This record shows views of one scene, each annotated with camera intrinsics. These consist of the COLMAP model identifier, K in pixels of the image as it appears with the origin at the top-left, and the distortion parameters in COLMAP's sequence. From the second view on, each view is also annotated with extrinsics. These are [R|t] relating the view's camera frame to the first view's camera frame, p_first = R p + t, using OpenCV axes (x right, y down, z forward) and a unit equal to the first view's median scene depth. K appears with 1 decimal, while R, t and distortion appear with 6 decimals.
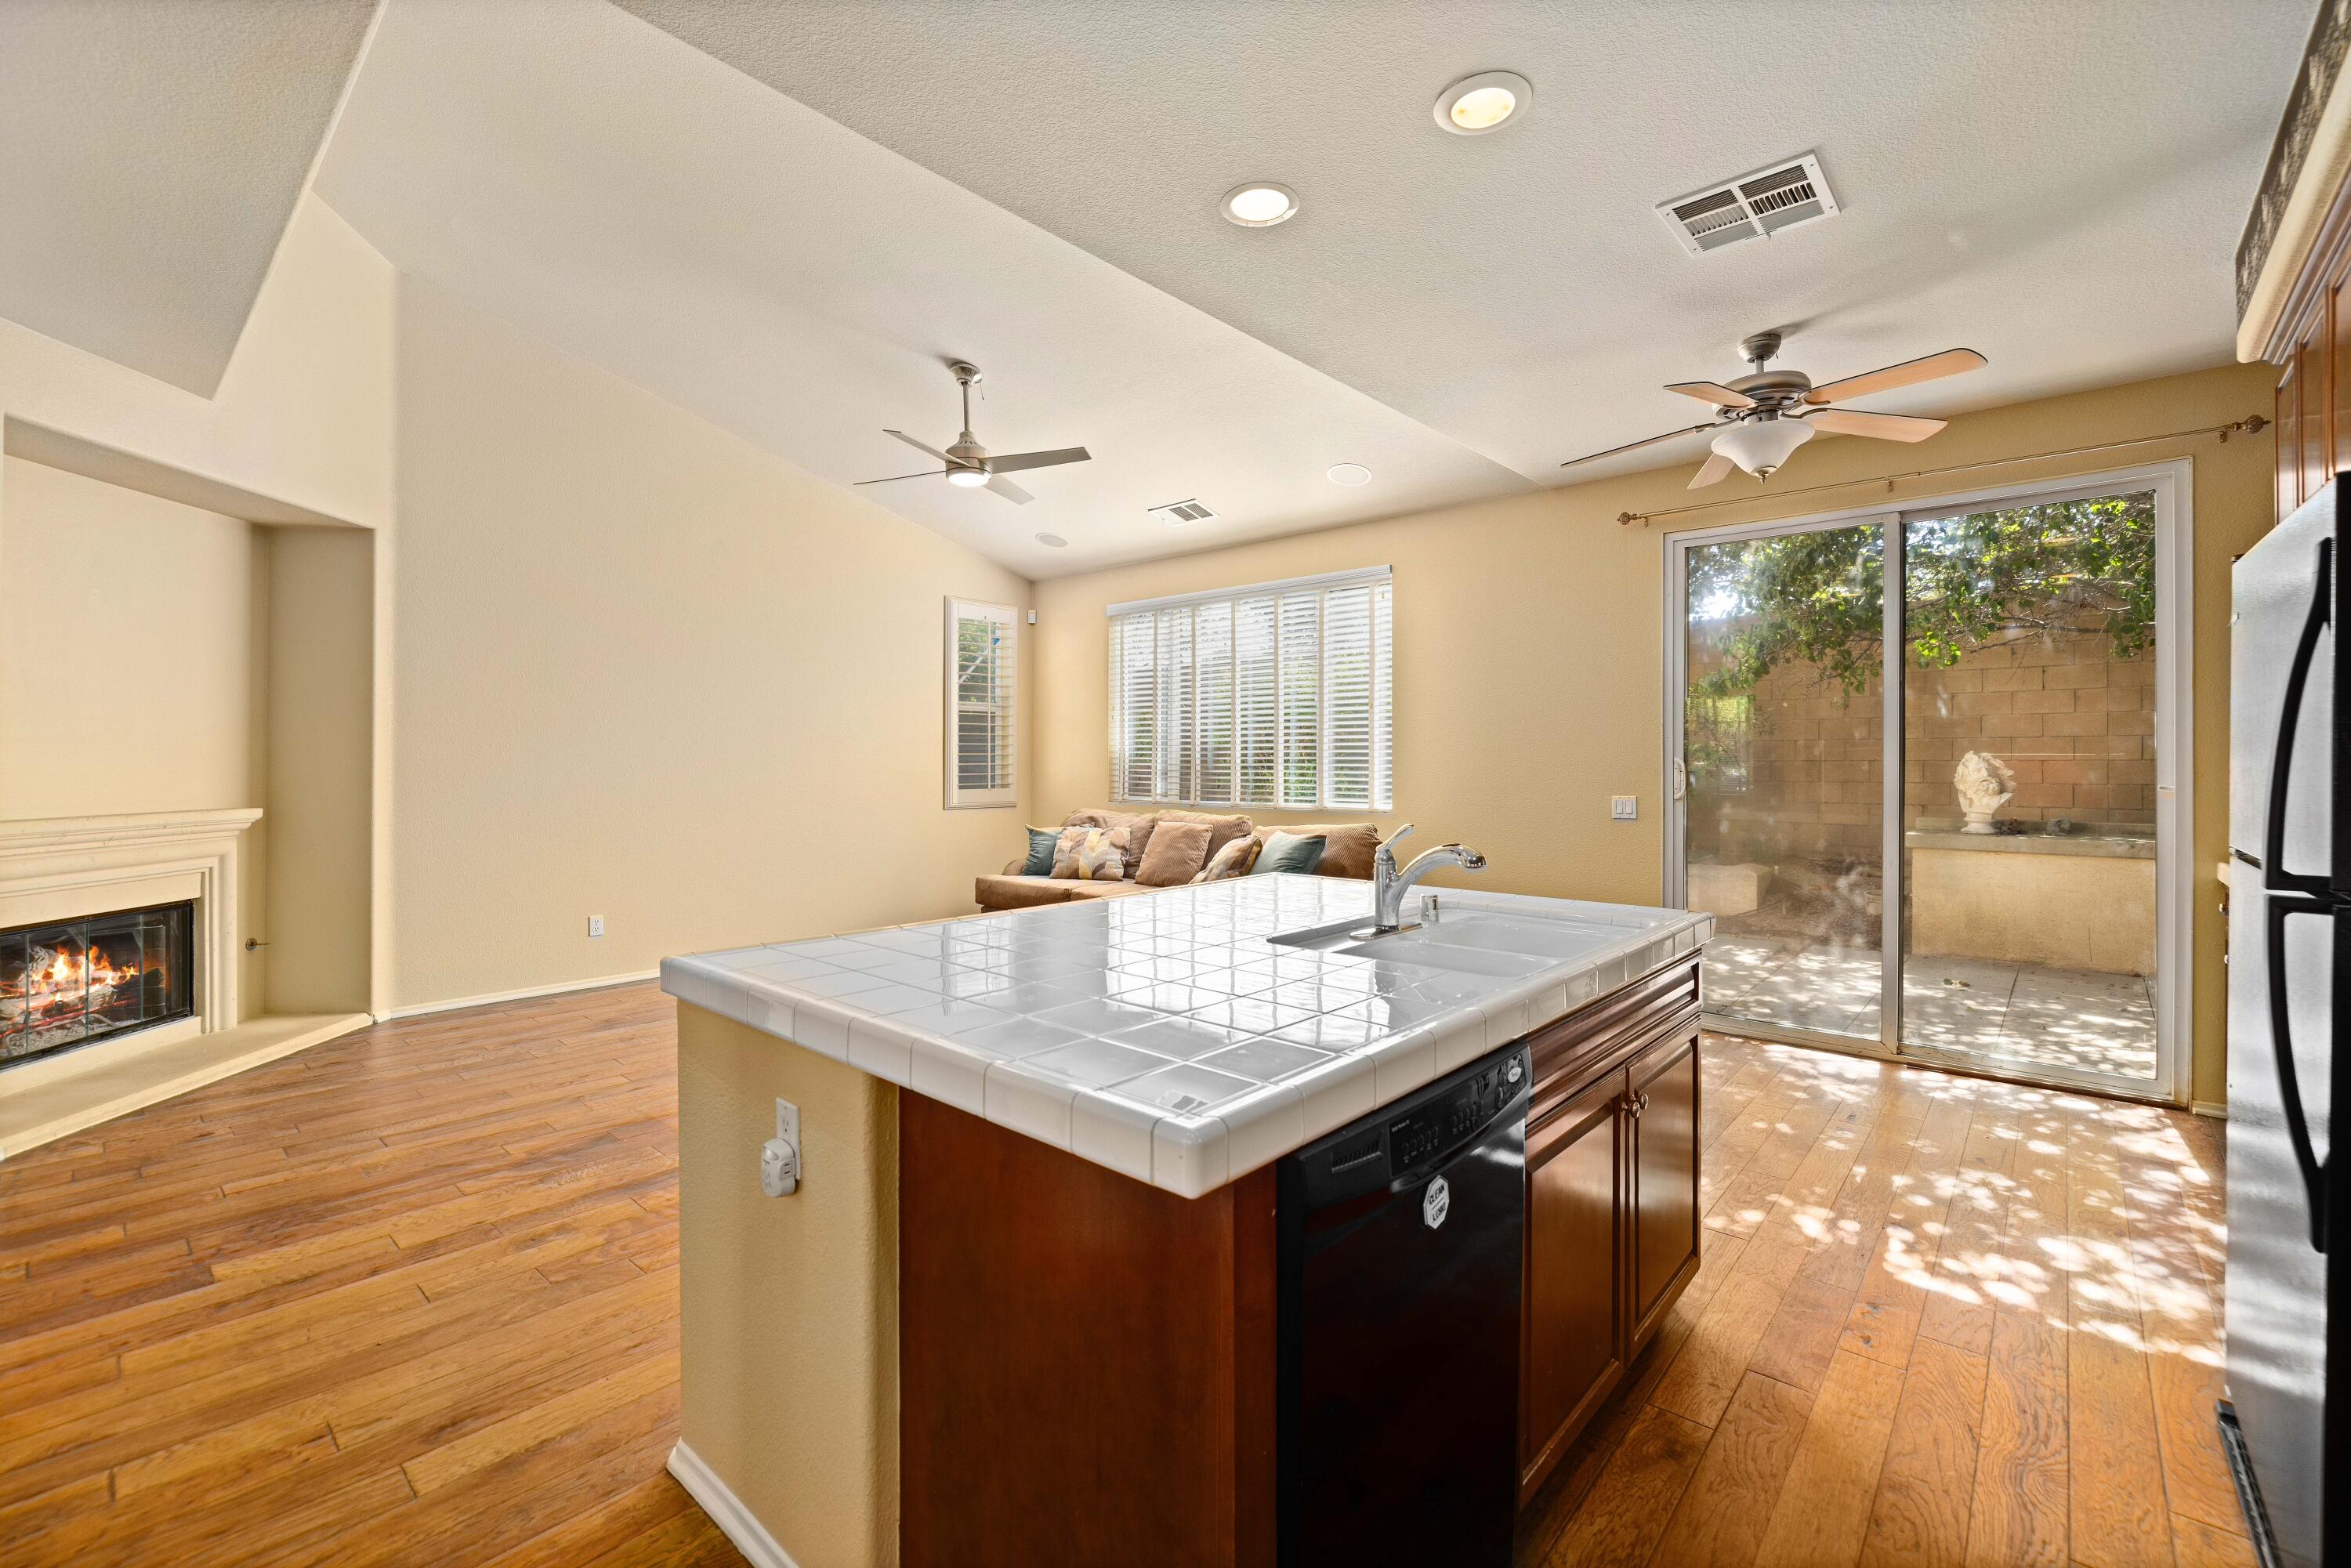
lens RADIAL K [[990.9, 0, 1175.7], [0, 990.9, 765.8], [0, 0, 1]] dist [-0.001704, 0.001037]
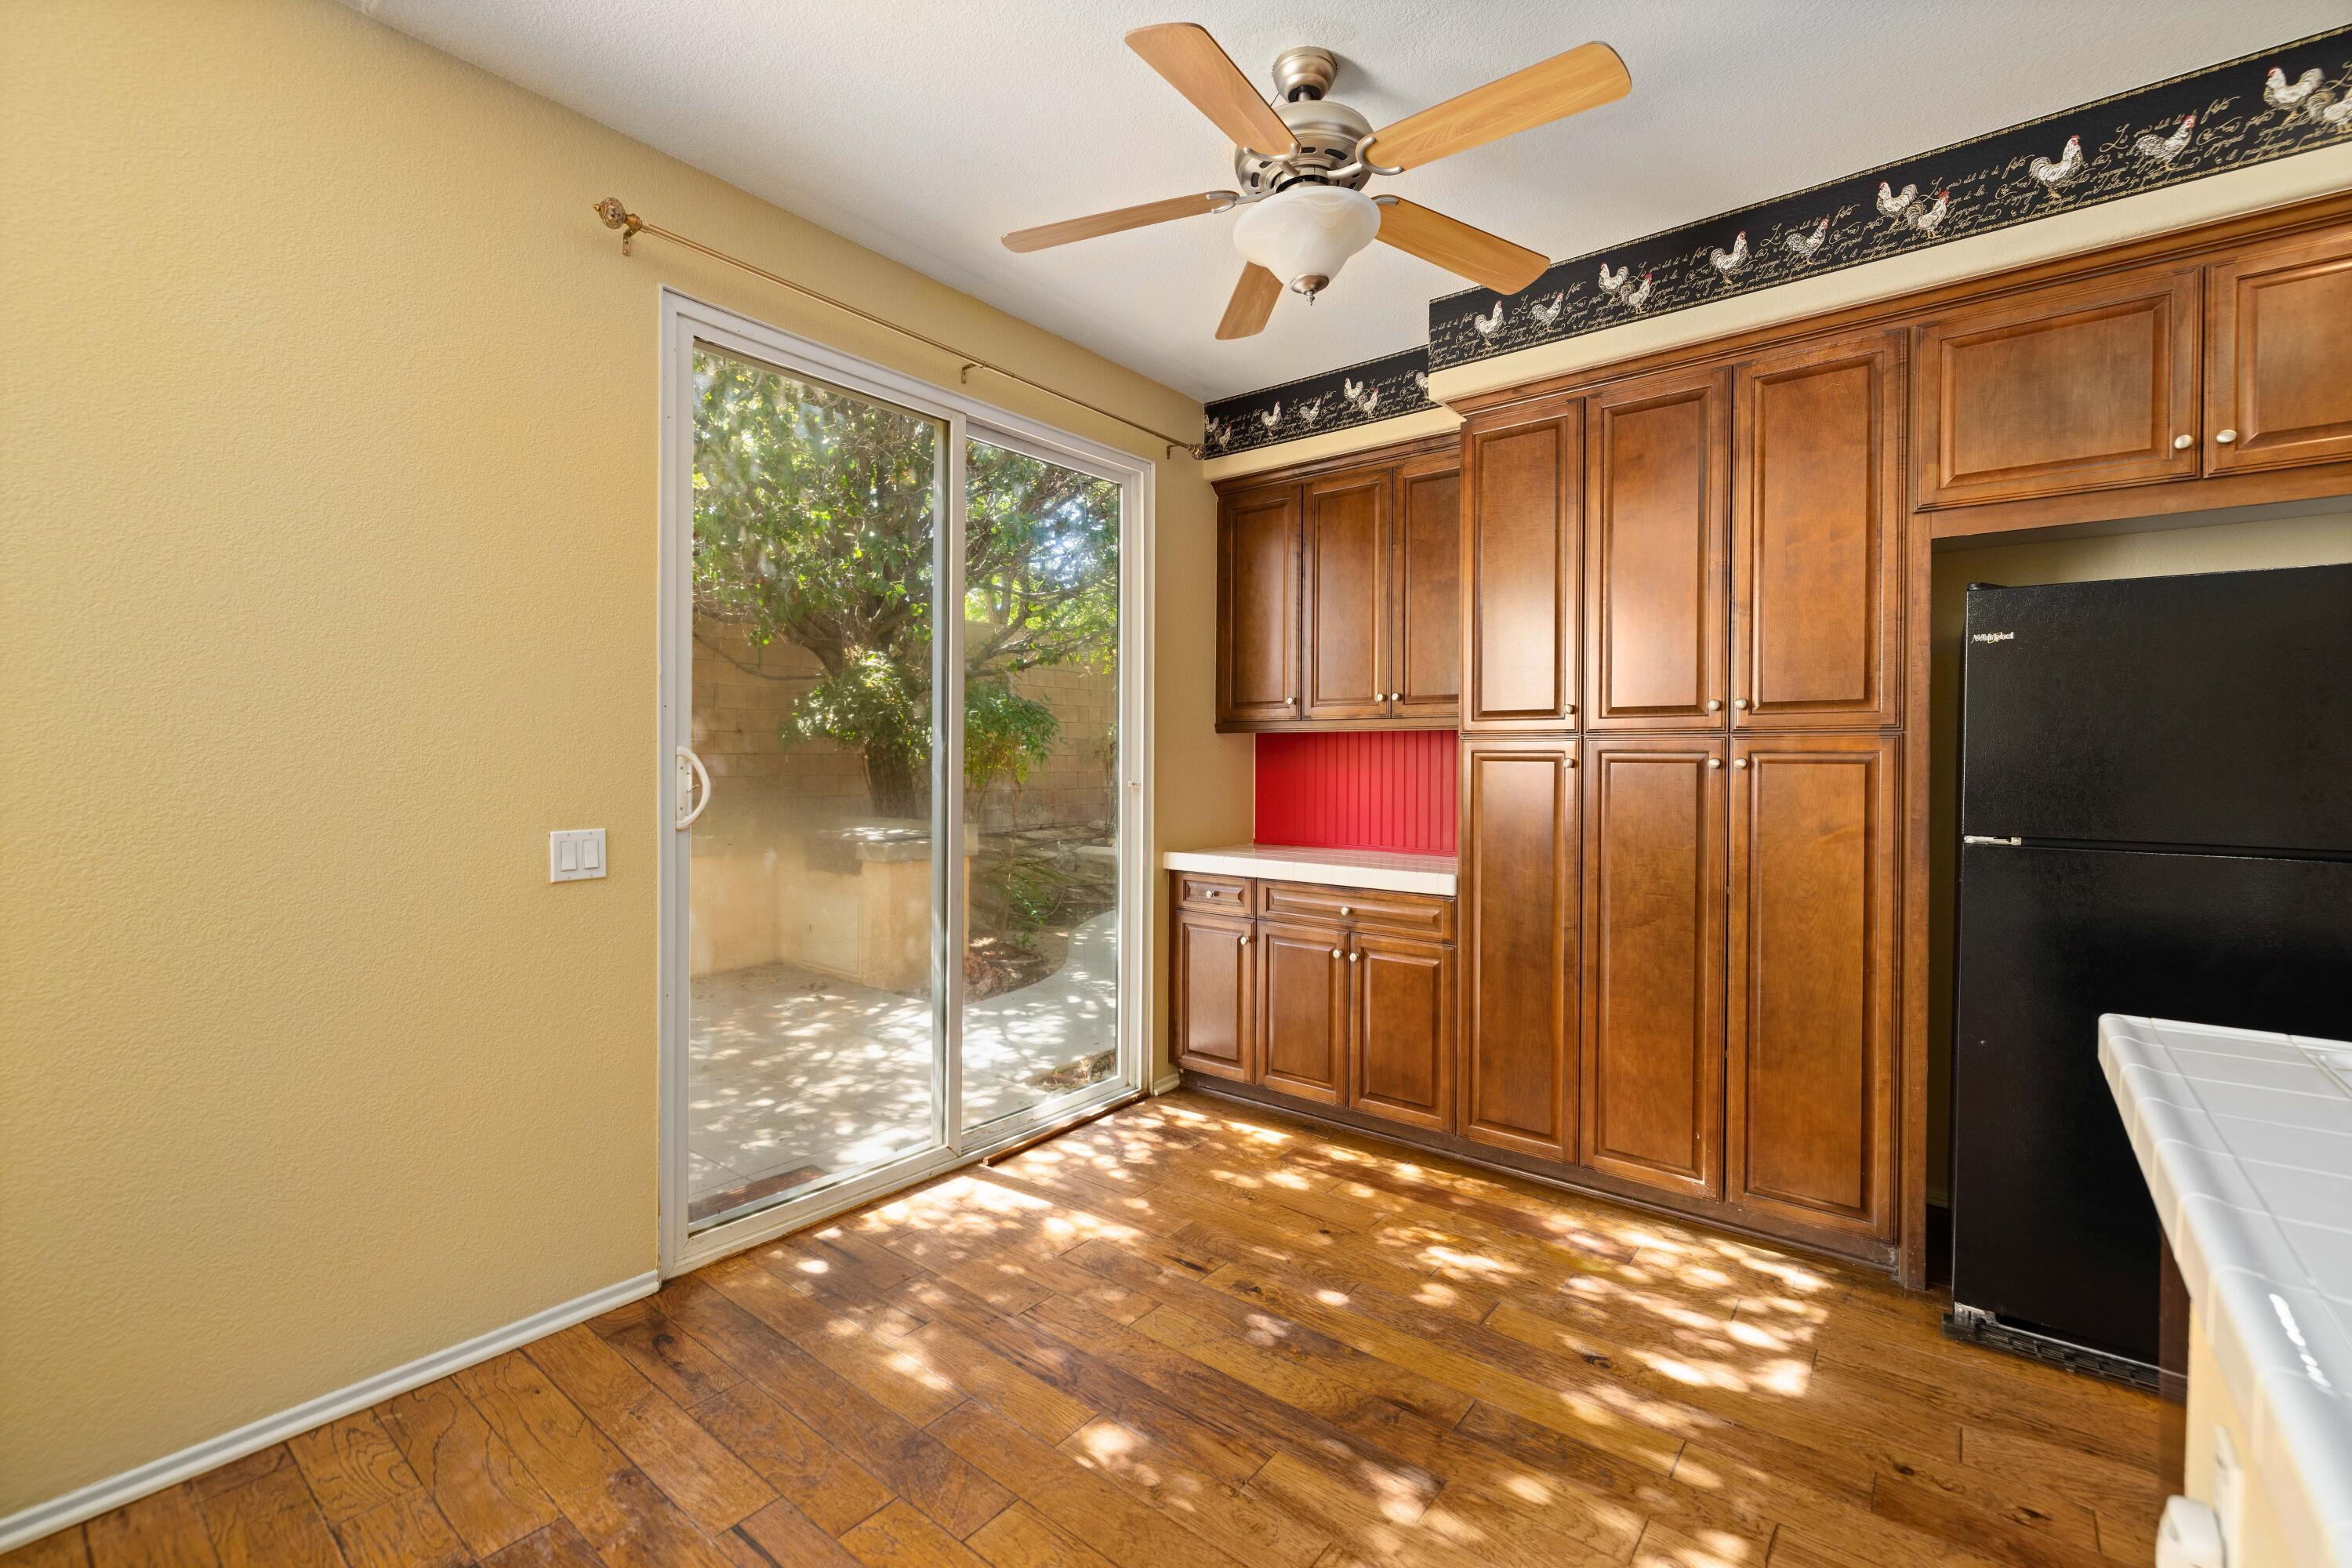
lens RADIAL K [[991.4, 0, 1198.2], [0, 991.4, 768.0], [0, 0, 1]] dist [-0.001704, 0.001037]
pose [[-0.063824, -0.009432, 0.997917, -0.015508], [0.005308, 0.999938, 0.009790, -0.000595], [-0.997947, 0.005921, -0.063770, 0.792558]]
